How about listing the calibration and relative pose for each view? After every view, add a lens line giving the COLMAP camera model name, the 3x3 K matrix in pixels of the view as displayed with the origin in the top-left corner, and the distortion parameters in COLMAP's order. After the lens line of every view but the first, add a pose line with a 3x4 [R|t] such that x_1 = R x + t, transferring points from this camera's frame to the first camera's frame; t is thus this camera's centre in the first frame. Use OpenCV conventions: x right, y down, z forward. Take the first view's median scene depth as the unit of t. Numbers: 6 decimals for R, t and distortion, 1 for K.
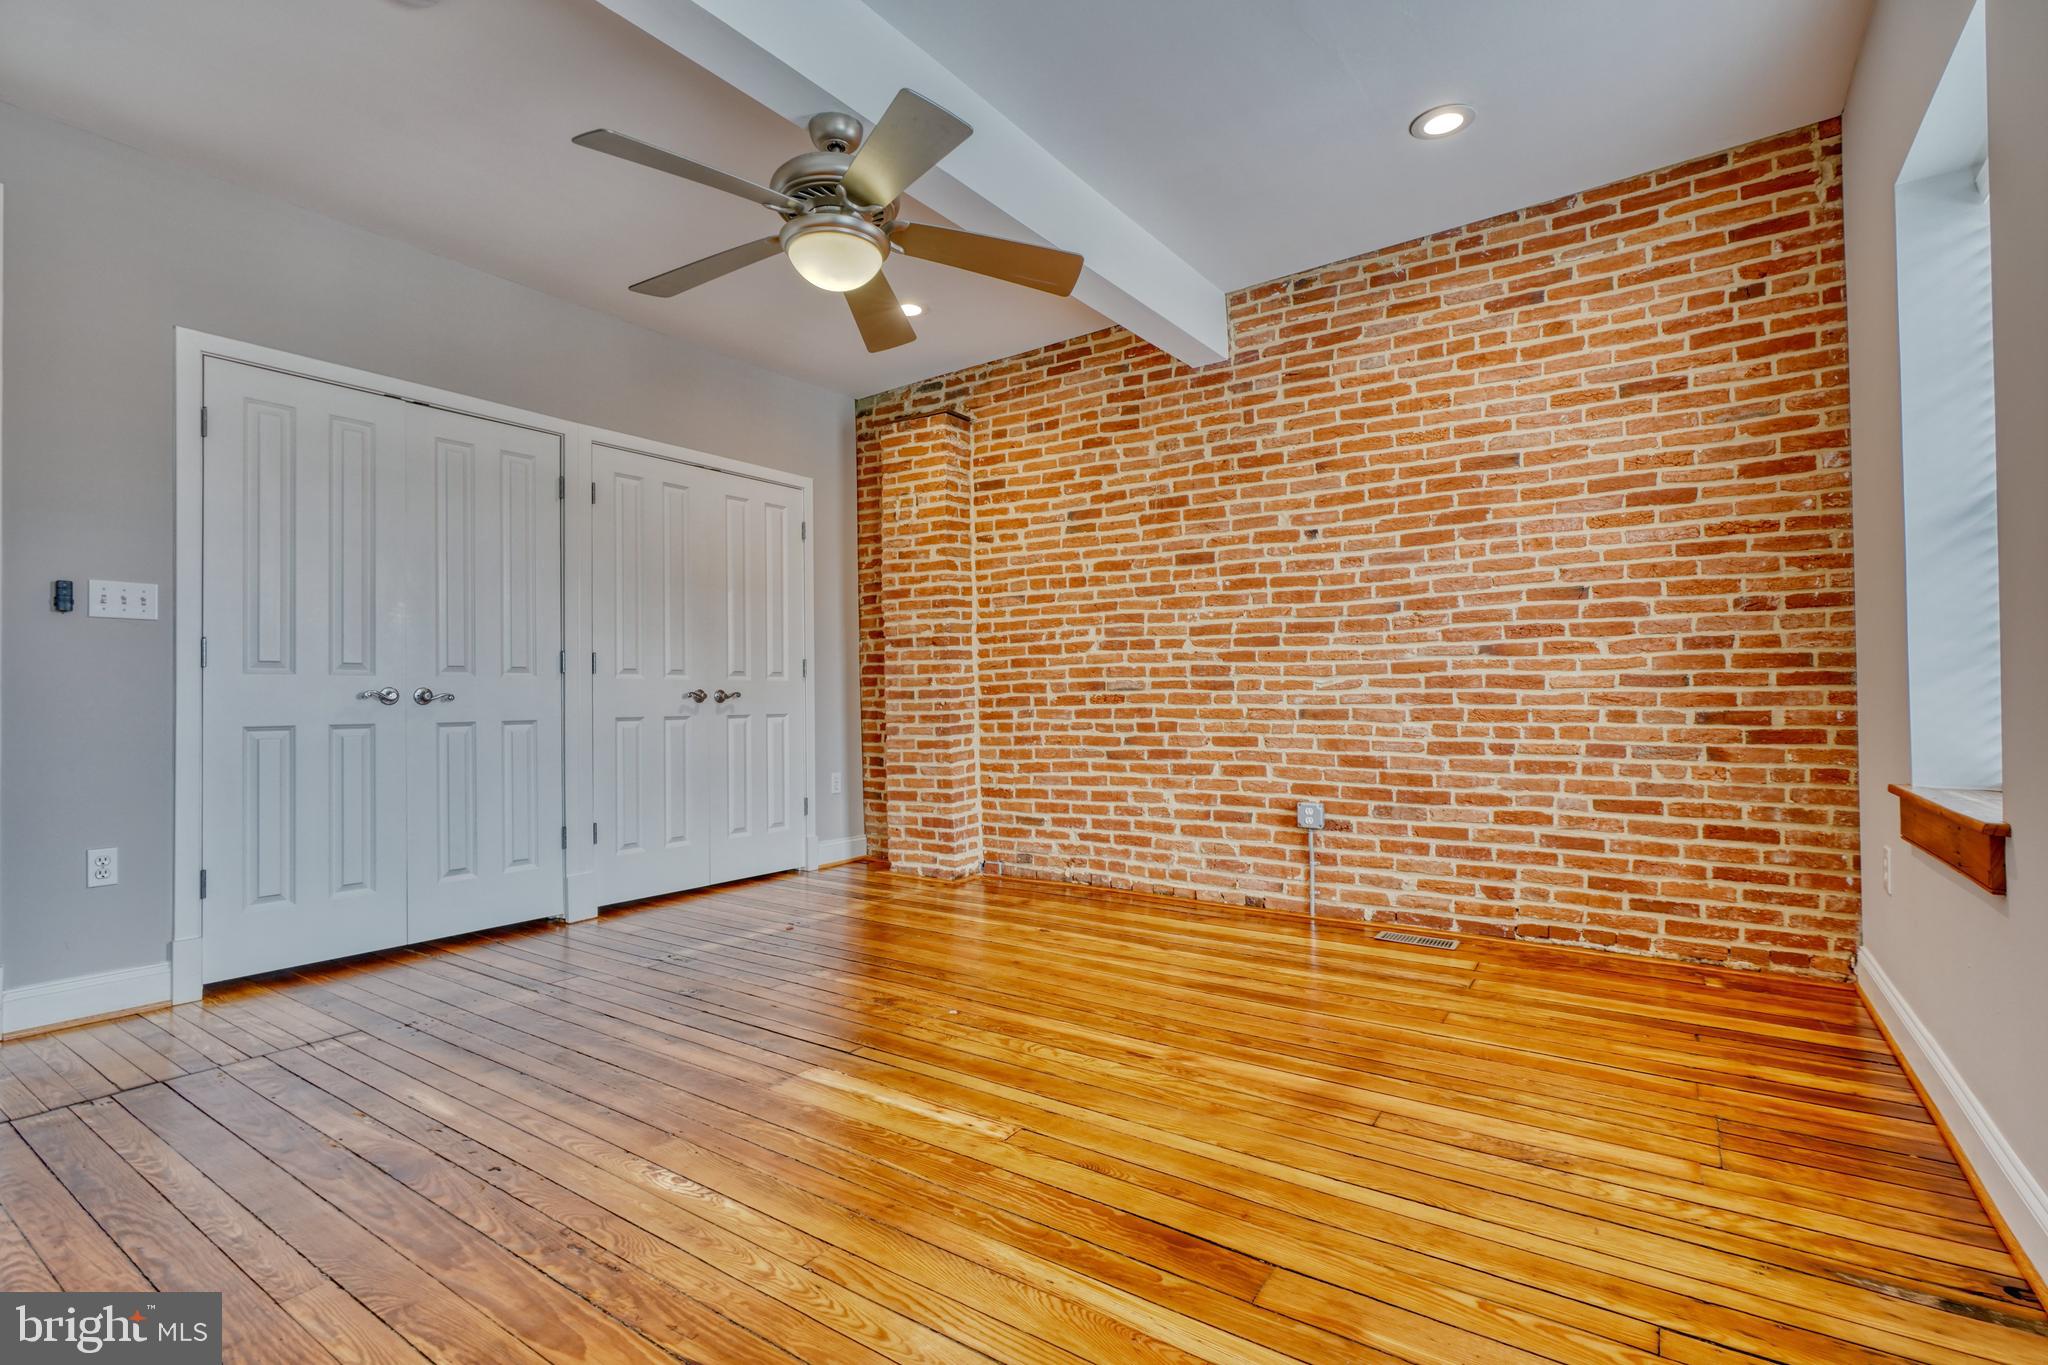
lens RADIAL K [[979.1, 0, 1001.1], [0, 979.1, 683.3], [0, 0, 1]] dist [-0.006736, 0.002569]
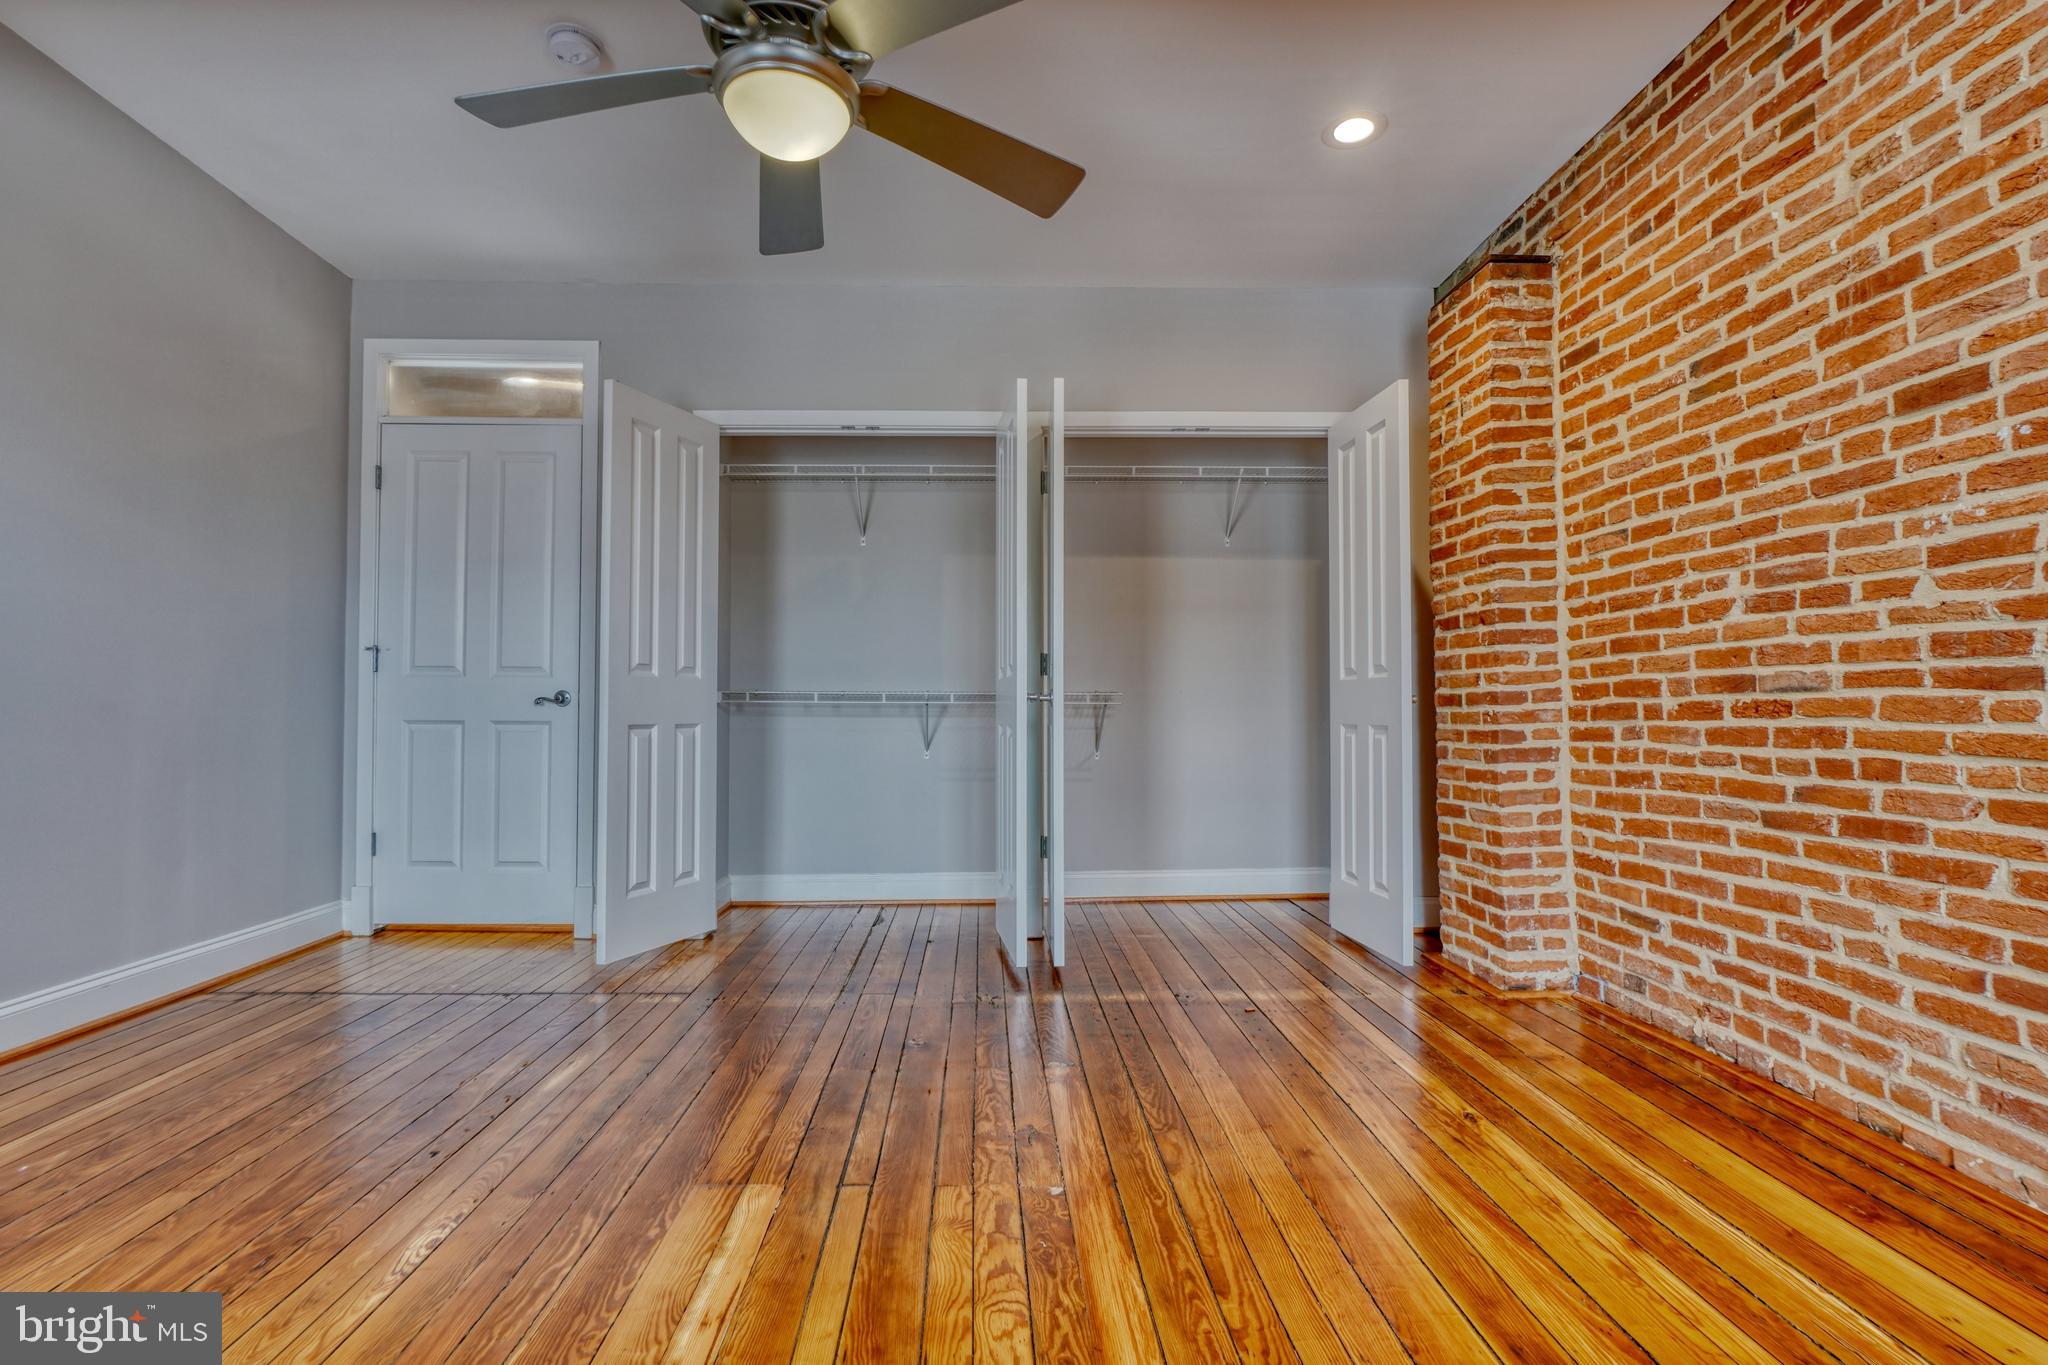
lens RADIAL K [[979.1, 0, 994.6], [0, 979.1, 689.9], [0, 0, 1]] dist [-0.006736, 0.002569]
pose [[0.576839, -0.007223, -0.816826, 0.312101], [0.009349, 0.999954, -0.002240, 0.003877], [0.816804, -0.006344, 0.576880, 0.404472]]
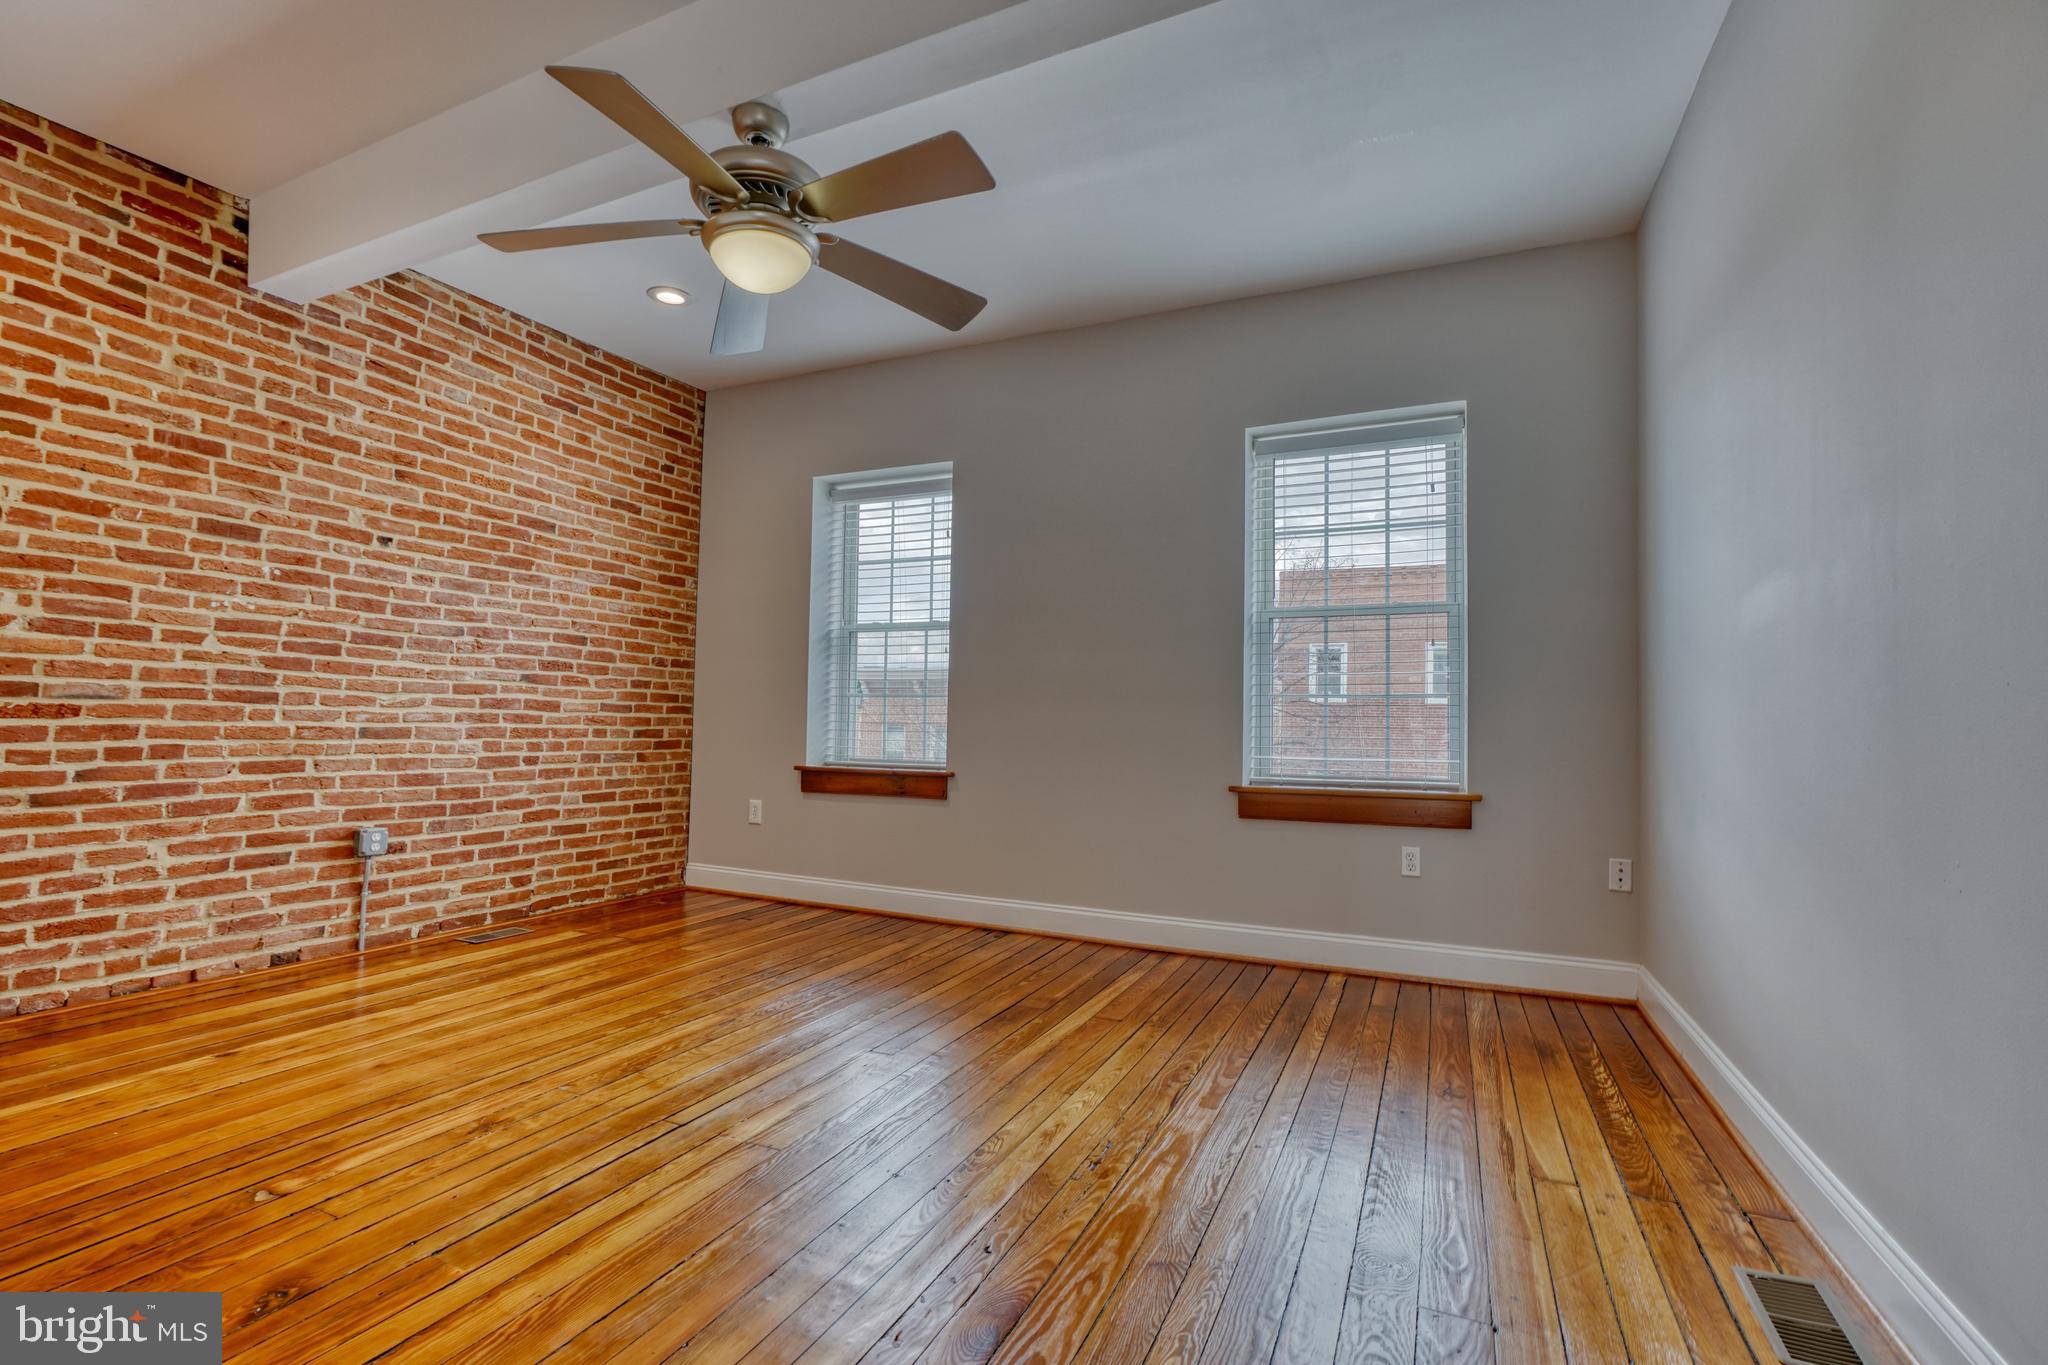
lens RADIAL K [[922.1, 0, 1038.8], [0, 922.1, 683.3], [0, 0, 1]] dist [-0.006615, 0.002868]
pose [[-0.200014, 0.044641, 0.978776, -0.631327], [-0.032053, 0.998129, -0.052073, 0.009178], [-0.979269, -0.041788, -0.198209, 0.522983]]
